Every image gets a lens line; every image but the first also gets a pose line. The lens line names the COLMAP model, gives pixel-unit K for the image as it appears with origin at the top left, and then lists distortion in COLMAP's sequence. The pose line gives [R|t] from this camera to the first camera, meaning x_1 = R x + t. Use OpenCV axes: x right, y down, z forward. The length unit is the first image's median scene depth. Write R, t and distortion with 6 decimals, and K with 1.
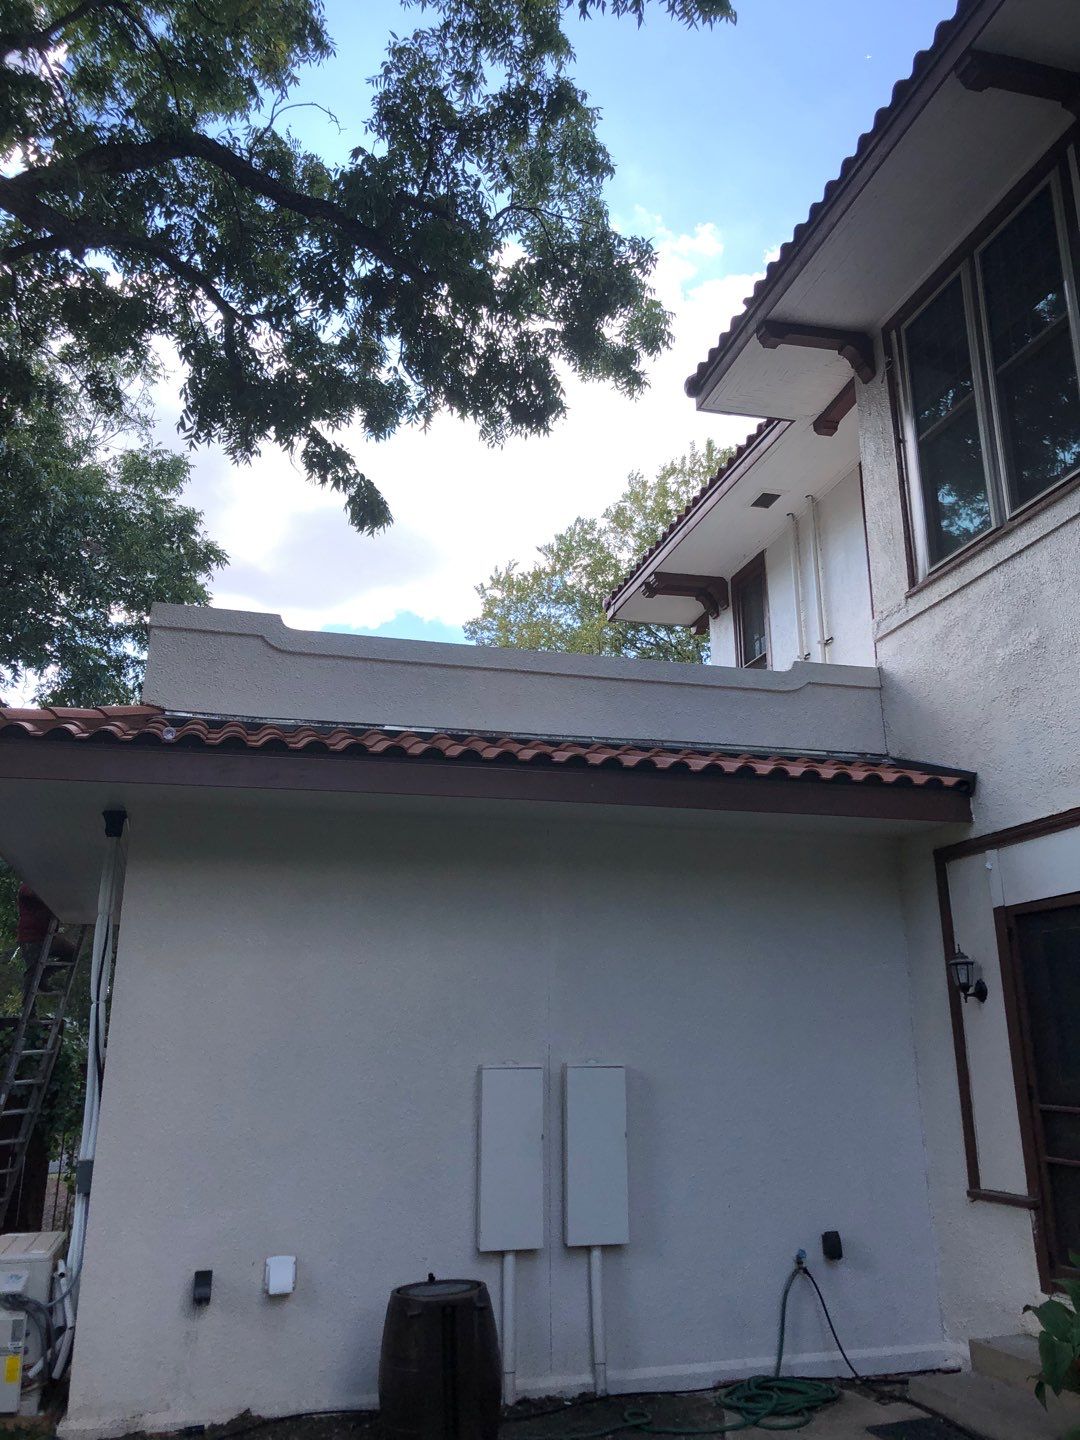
lens RADIAL K [[1122.1, 0, 546.4], [0, 1122.1, 711.5], [0, 0, 1]] dist [0.001150, -0.017898]
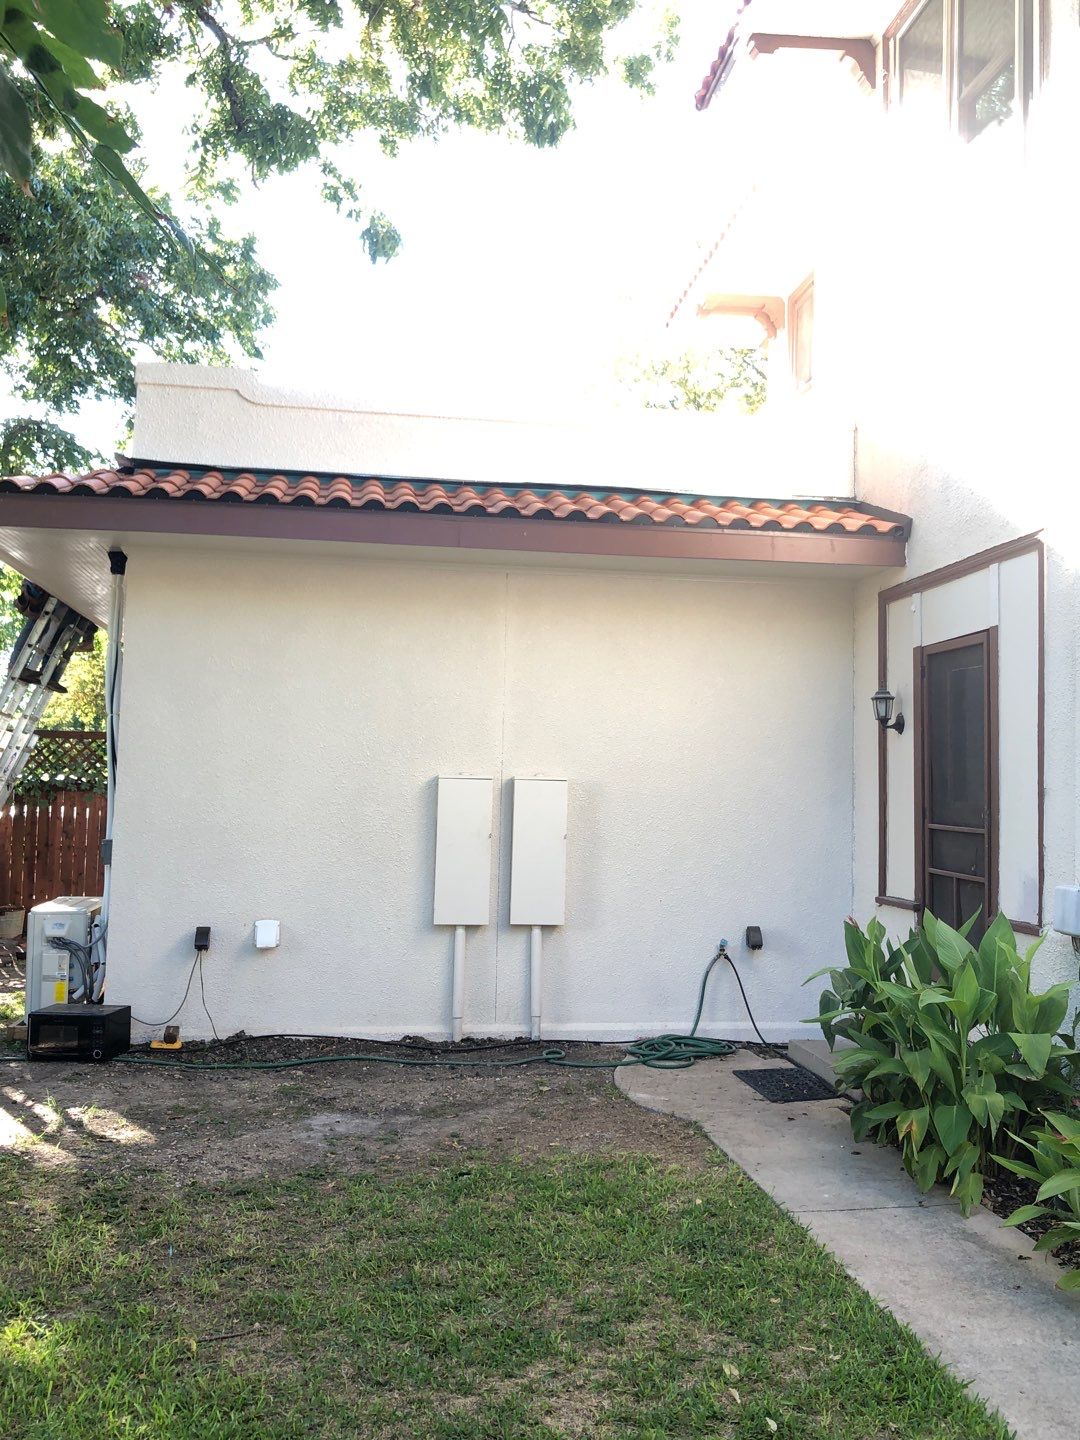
lens RADIAL K [[1211.0, 0, 543.6], [0, 1211.0, 694.4], [0, 0, 1]] dist [0.006117, -0.004562]
pose [[0.992043, 0.020145, -0.124275, 0.190479], [0.007140, 0.976524, 0.215293, -0.030424], [0.125695, -0.214467, 0.968610, -0.163033]]
